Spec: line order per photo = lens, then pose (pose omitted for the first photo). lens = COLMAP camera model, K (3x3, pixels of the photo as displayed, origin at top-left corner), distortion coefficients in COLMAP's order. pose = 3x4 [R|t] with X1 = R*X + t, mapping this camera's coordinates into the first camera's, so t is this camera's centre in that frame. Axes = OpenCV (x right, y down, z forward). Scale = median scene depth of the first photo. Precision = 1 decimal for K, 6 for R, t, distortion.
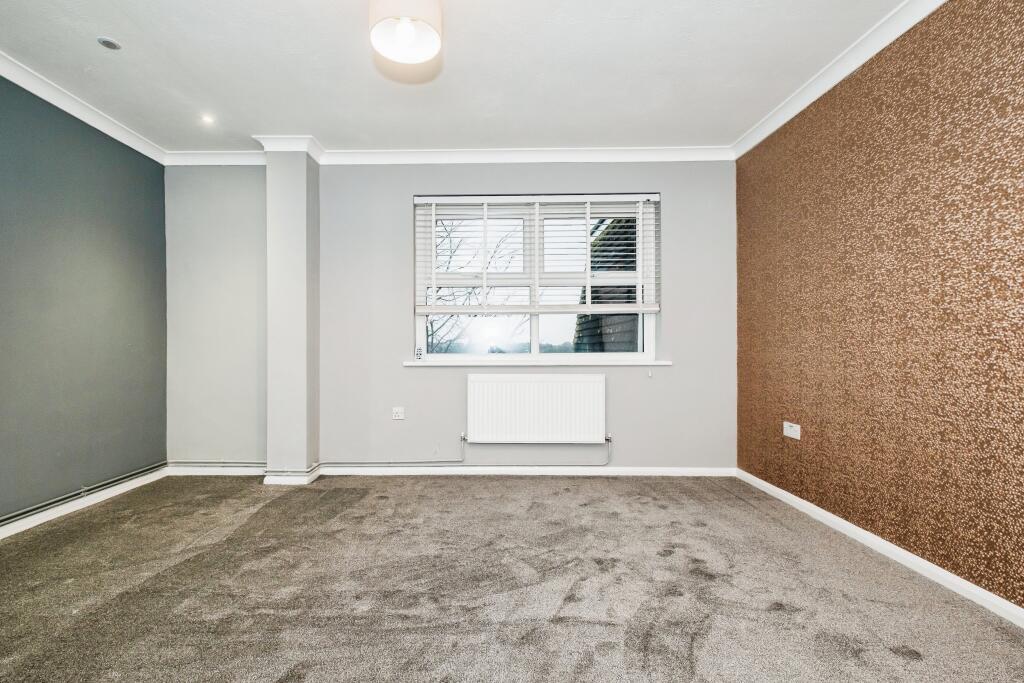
lens RADIAL K [[462.4, 0, 493.6], [0, 462.4, 353.9], [0, 0, 1]] dist [0.001177, -0.000193]
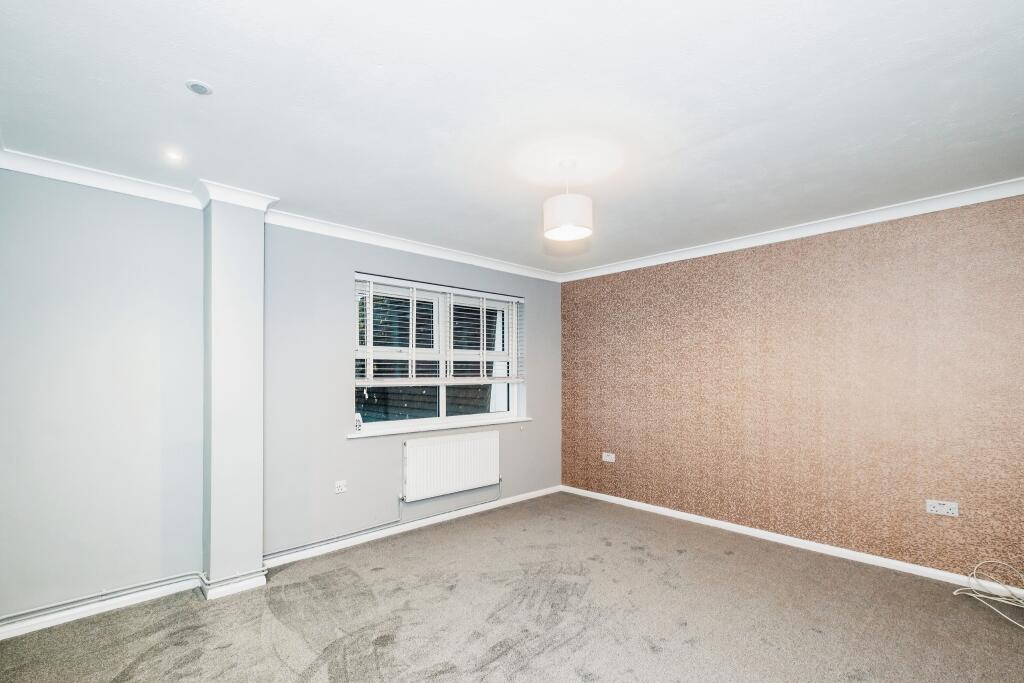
lens RADIAL K [[449.3, 0, 510.5], [0, 449.3, 379.6], [0, 0, 1]] dist [0.001152, -0.000158]
pose [[0.728196, -0.004232, 0.685356, -0.702278], [0.010252, 0.999936, -0.004719, -0.109443], [-0.685293, 0.010462, 0.728193, 0.046382]]
